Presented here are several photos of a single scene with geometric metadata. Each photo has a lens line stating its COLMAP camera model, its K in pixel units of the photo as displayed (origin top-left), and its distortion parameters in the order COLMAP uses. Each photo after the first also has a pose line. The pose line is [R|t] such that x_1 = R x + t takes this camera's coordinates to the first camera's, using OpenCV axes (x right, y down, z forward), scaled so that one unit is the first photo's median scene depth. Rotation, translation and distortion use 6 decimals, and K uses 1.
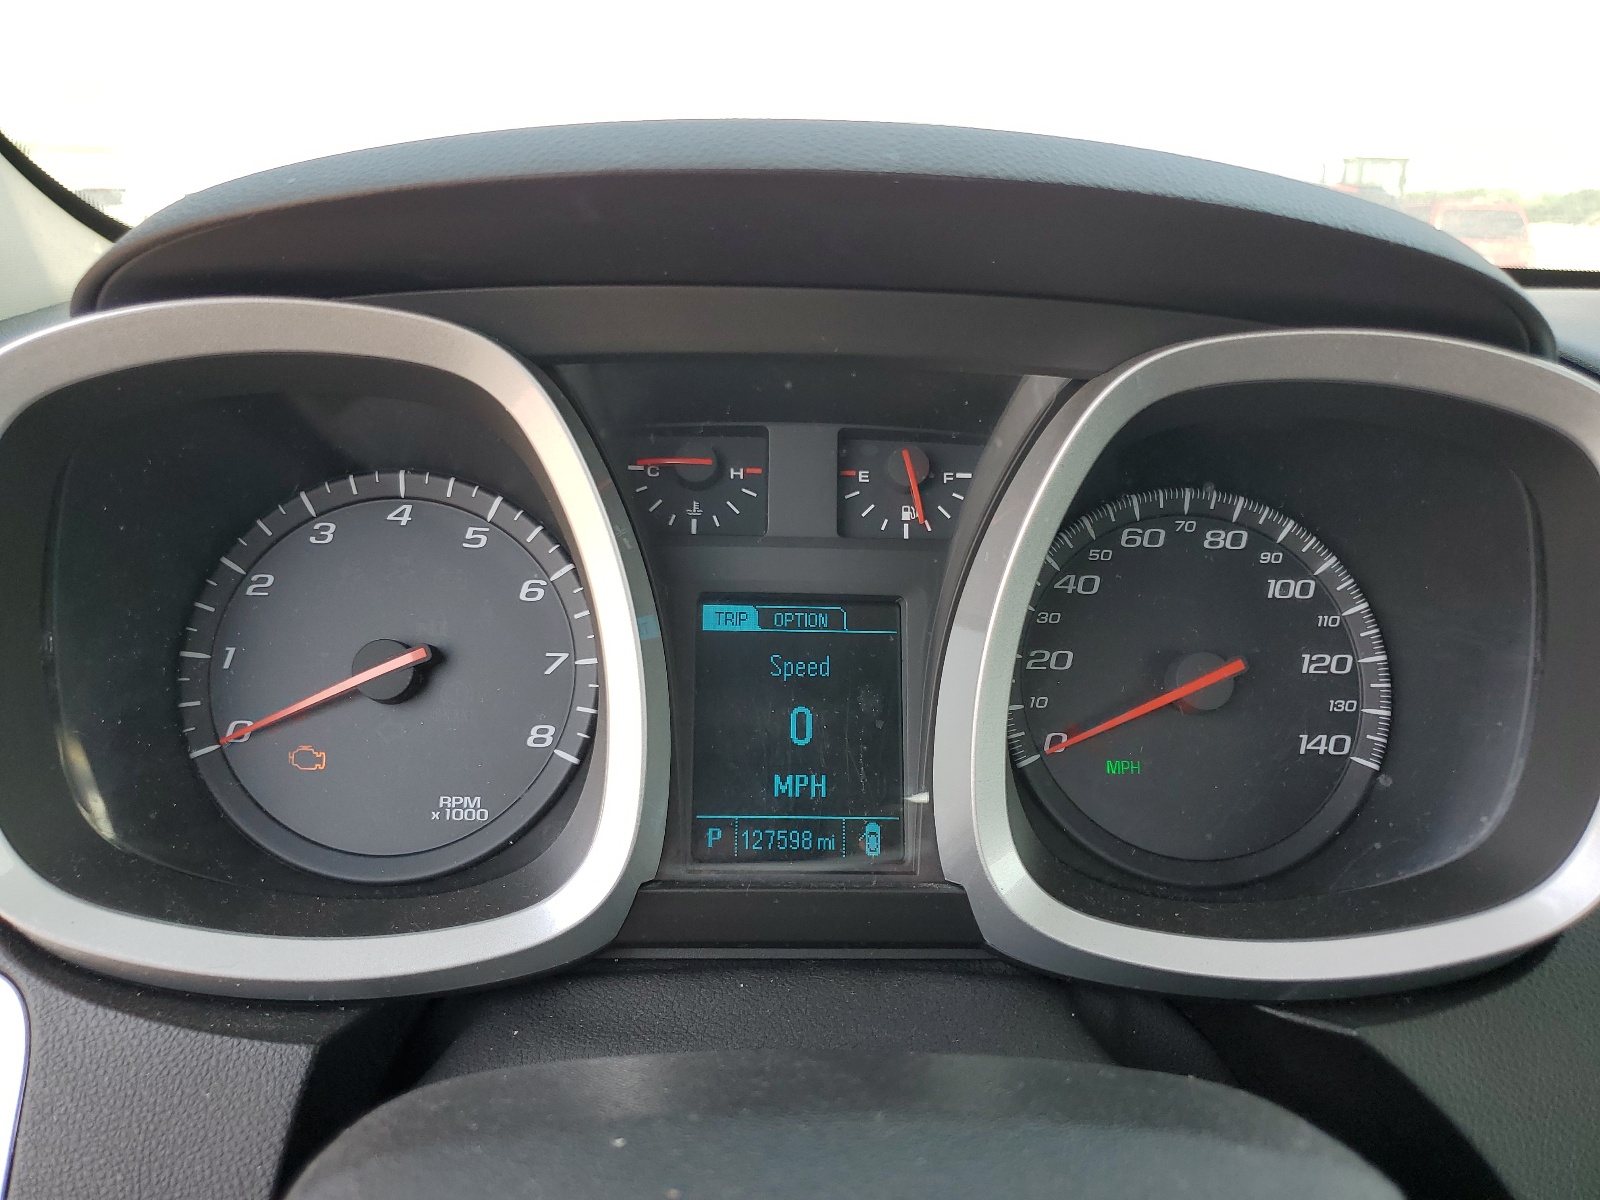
lens RADIAL K [[1210.3, 0, 801.8], [0, 1210.3, 602.5], [0, 0, 1]] dist [0.001040, -0.000137]
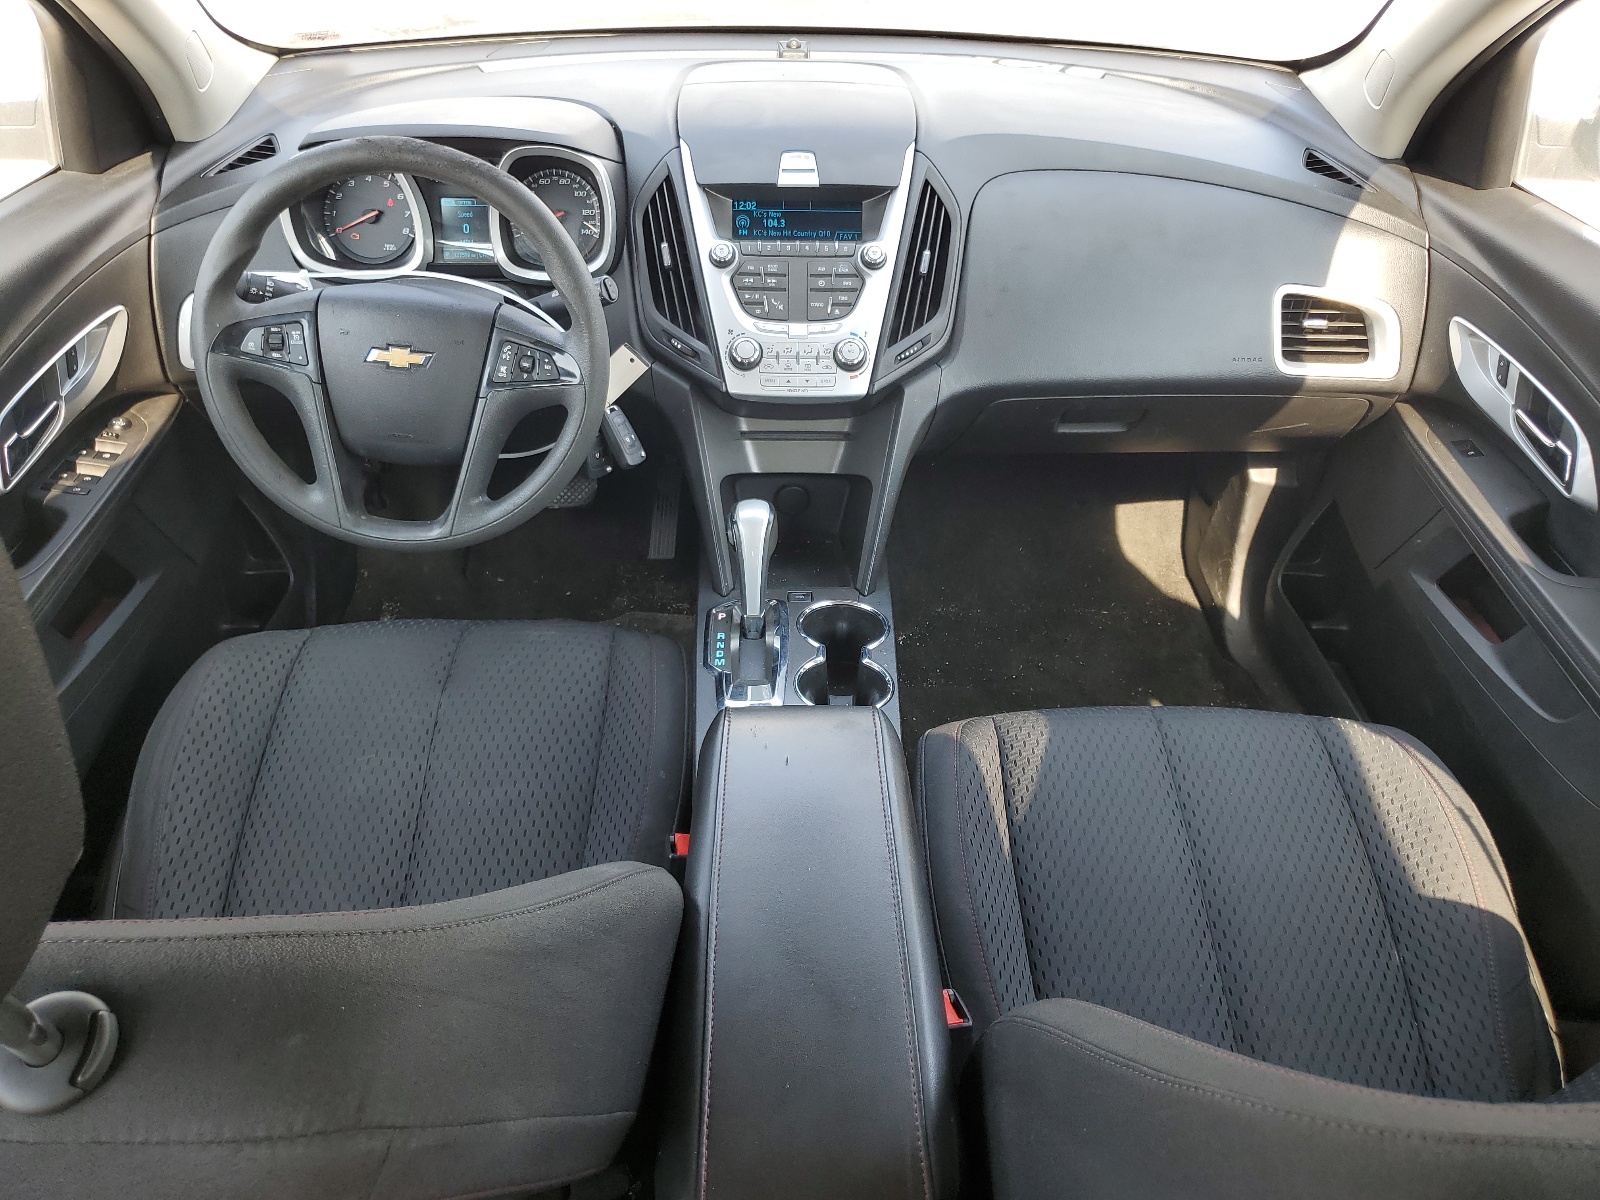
lens RADIAL K [[1210.3, 0, 798.0], [0, 1210.3, 602.9], [0, 0, 1]] dist [0.001040, -0.000137]
pose [[0.991953, -0.042731, 0.119174, 0.599011], [-0.010408, 0.910607, 0.413142, -0.474214], [-0.126174, -0.411058, 0.902835, -3.599374]]
